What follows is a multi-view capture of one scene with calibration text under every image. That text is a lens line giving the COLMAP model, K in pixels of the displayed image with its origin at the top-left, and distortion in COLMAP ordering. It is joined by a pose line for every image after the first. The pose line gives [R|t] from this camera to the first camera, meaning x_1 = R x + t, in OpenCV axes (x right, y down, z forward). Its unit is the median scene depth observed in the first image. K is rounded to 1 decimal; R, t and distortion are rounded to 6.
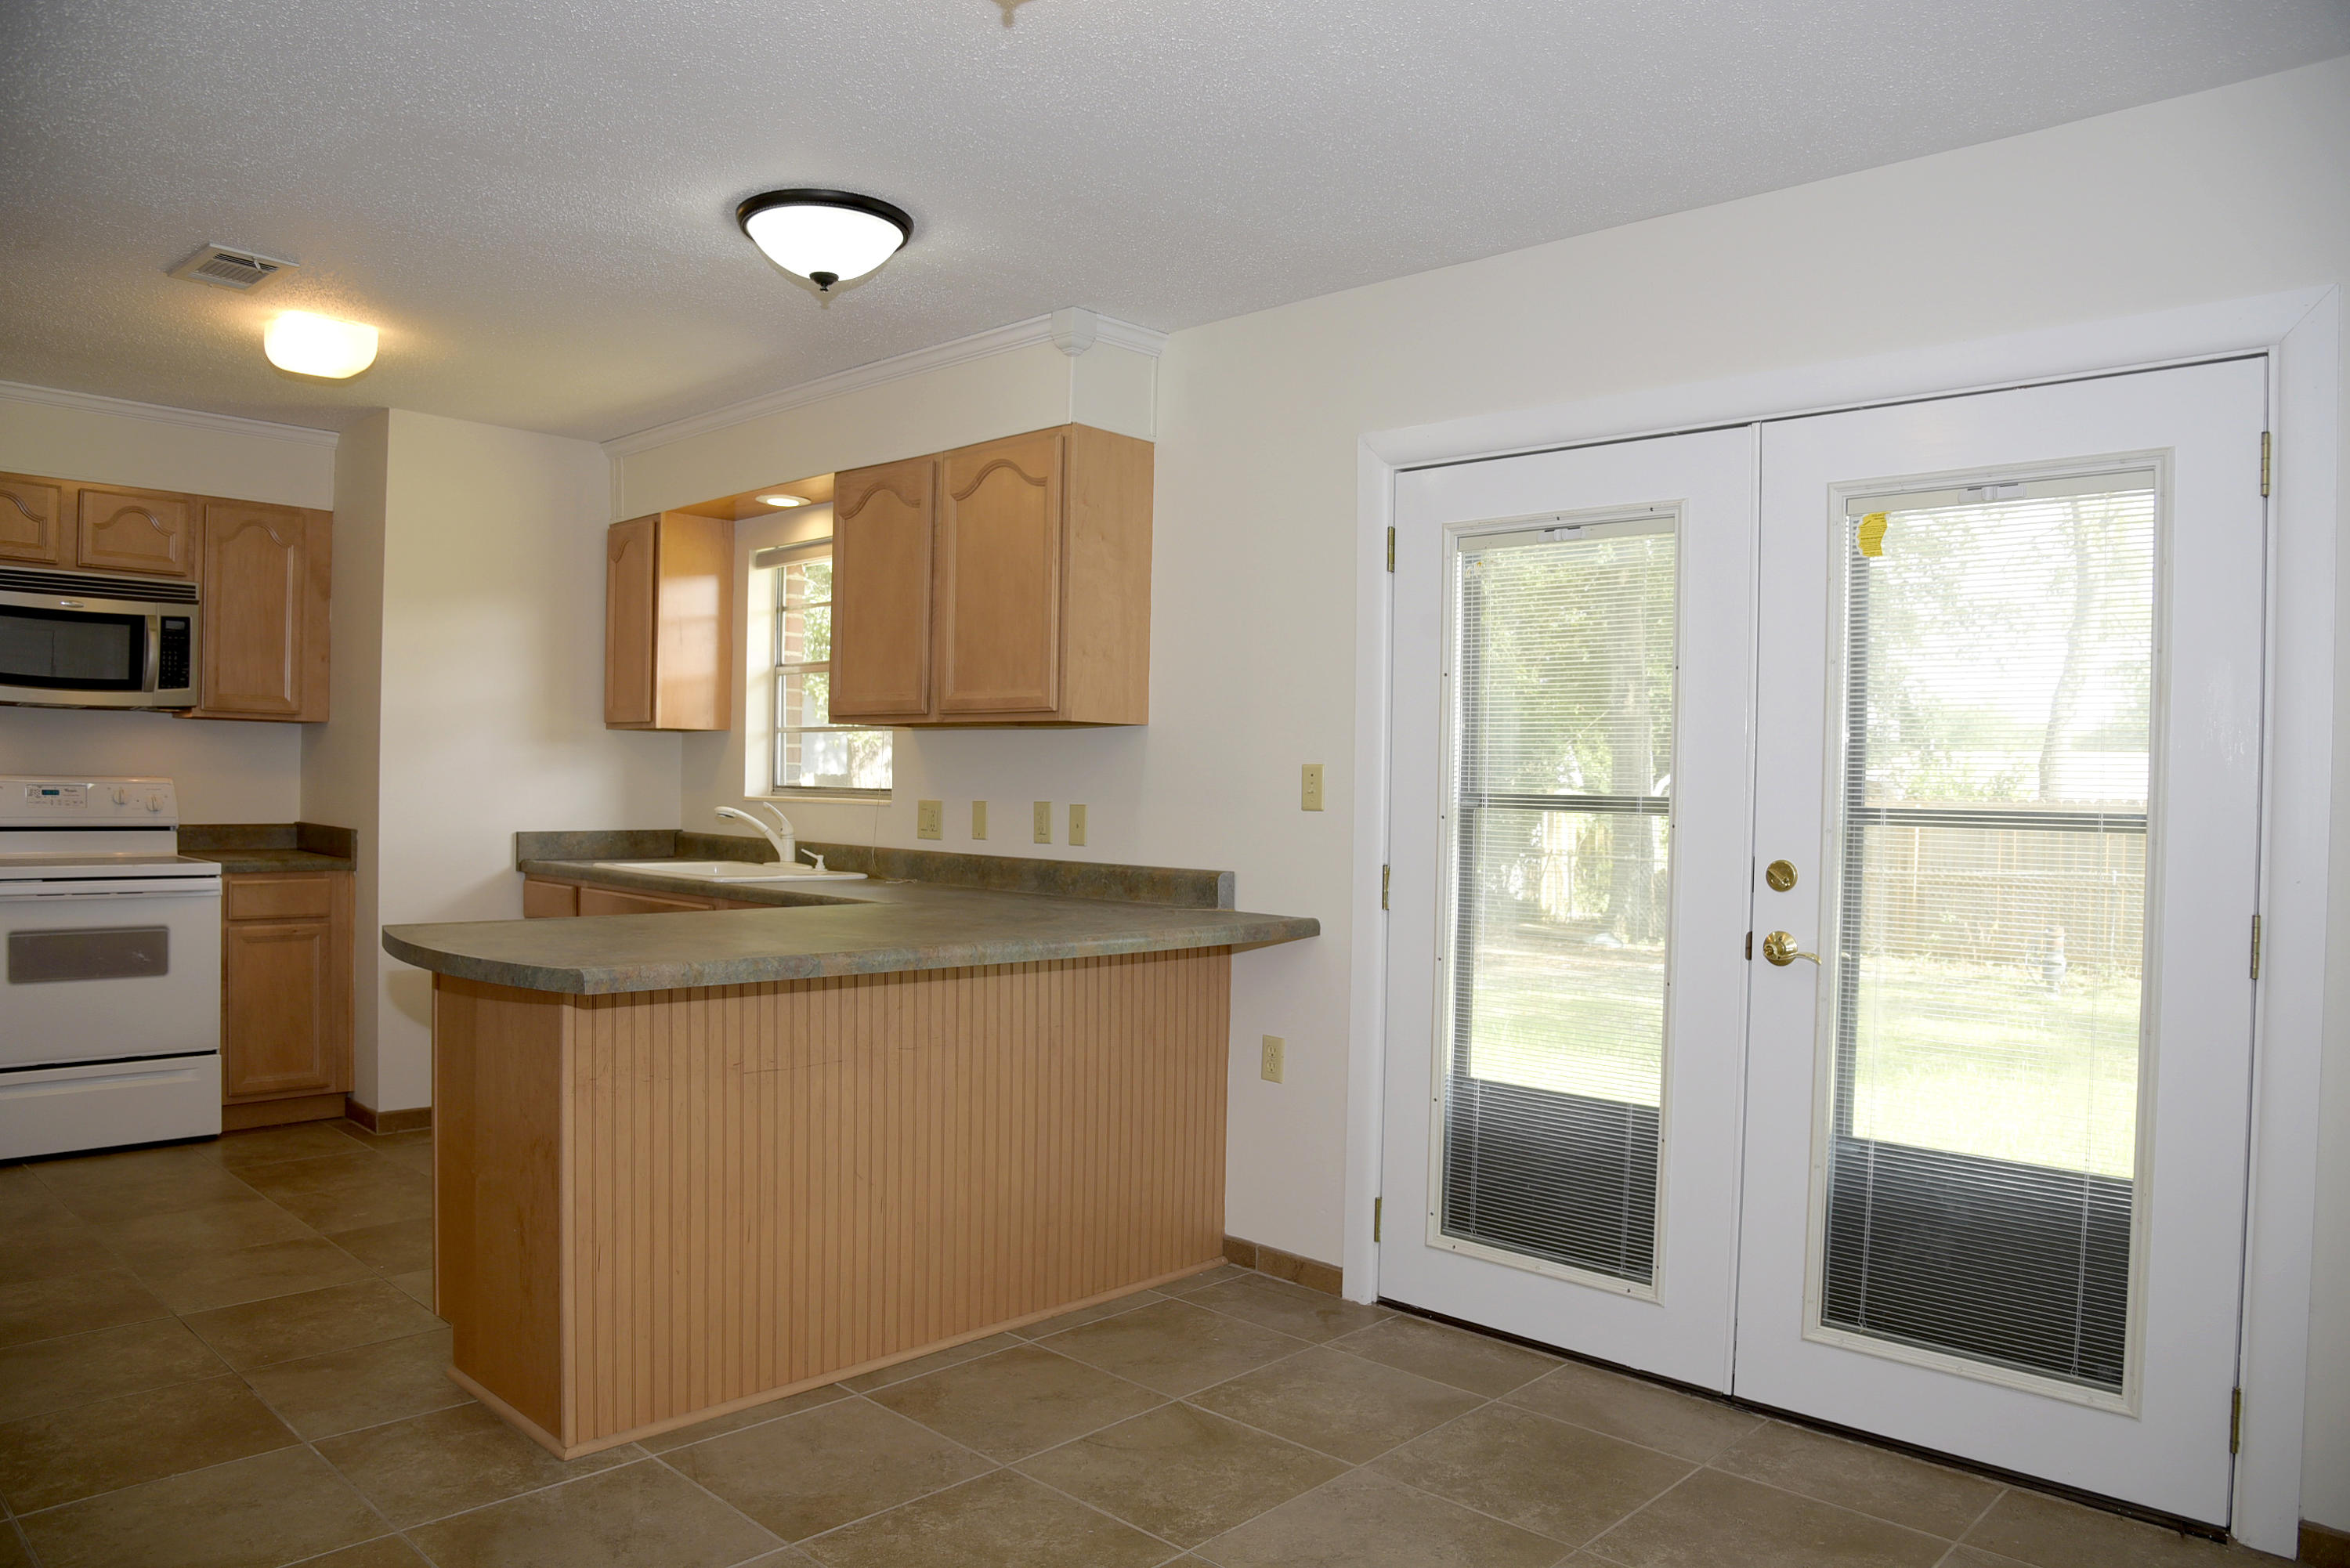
lens RADIAL K [[1614.0, 0, 1239.4], [0, 1614.0, 789.2], [0, 0, 1]] dist [-0.123447, 0.066946]
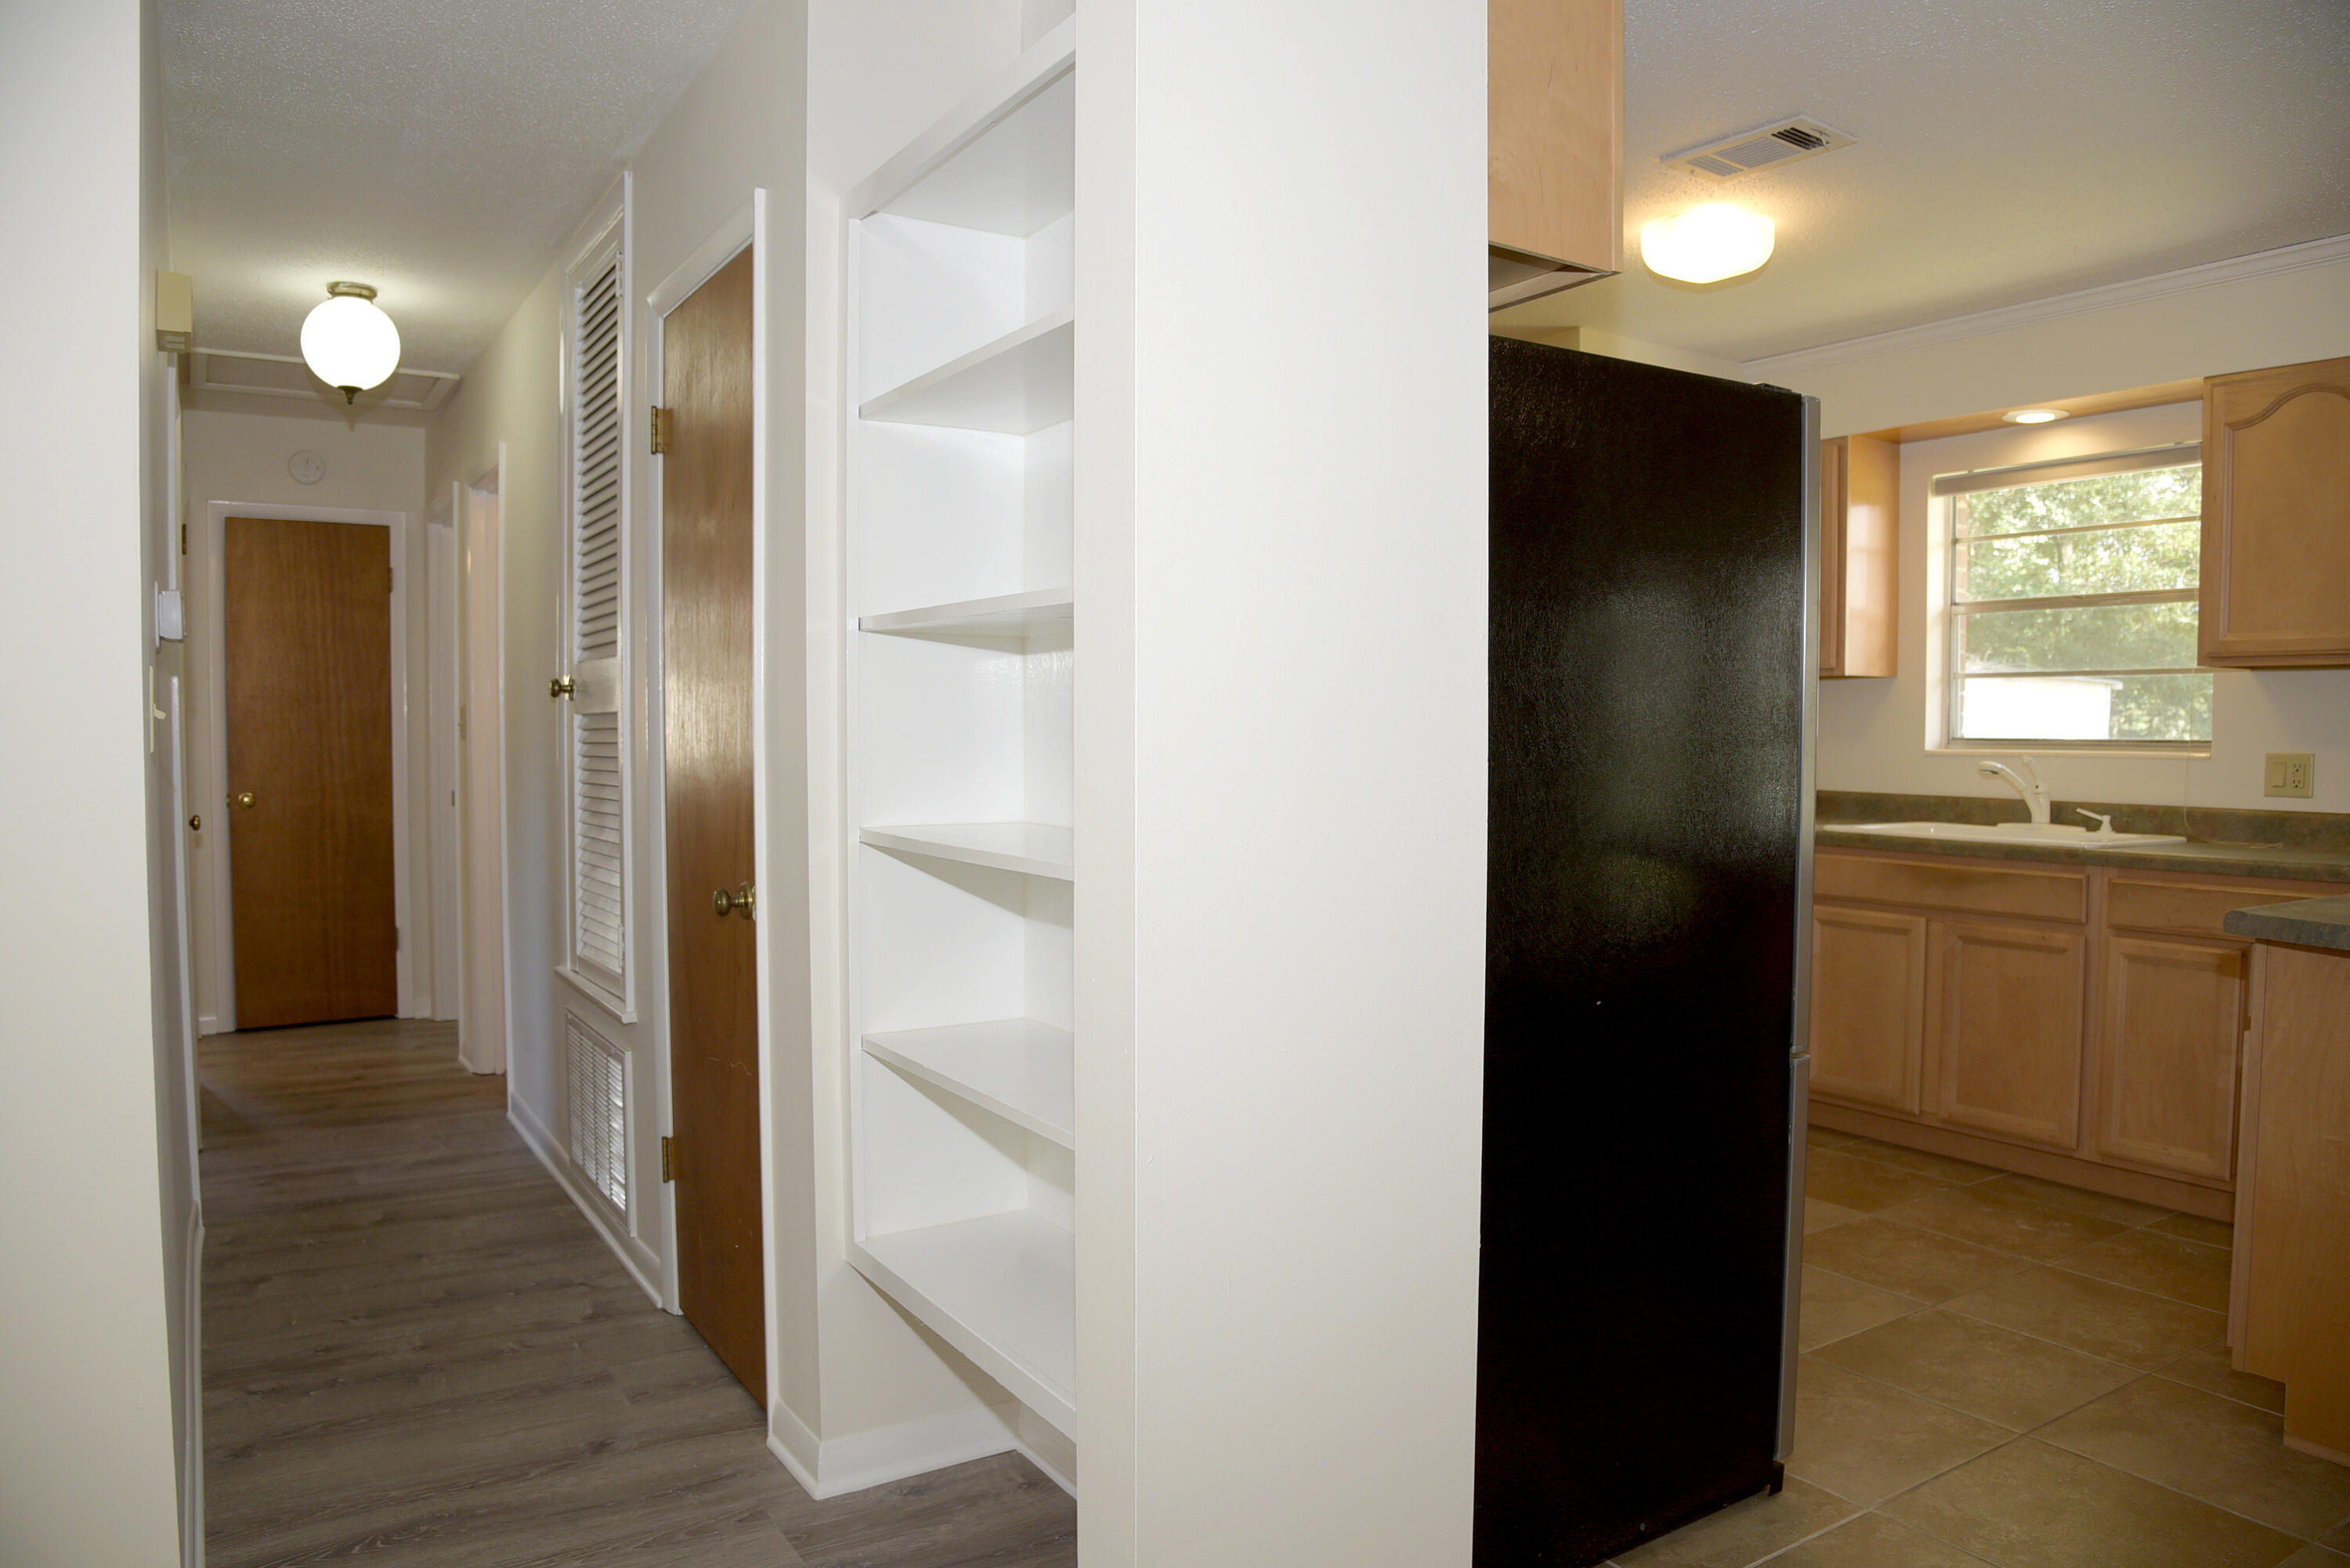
lens RADIAL K [[1614.0, 0, 1239.4], [0, 1614.0, 789.2], [0, 0, 1]] dist [-0.123447, 0.066946]
pose [[0.967769, -0.003980, -0.251809, -0.496939], [0.011753, 0.999499, 0.029375, -0.004352], [0.251566, -0.031388, 0.967331, 0.040966]]
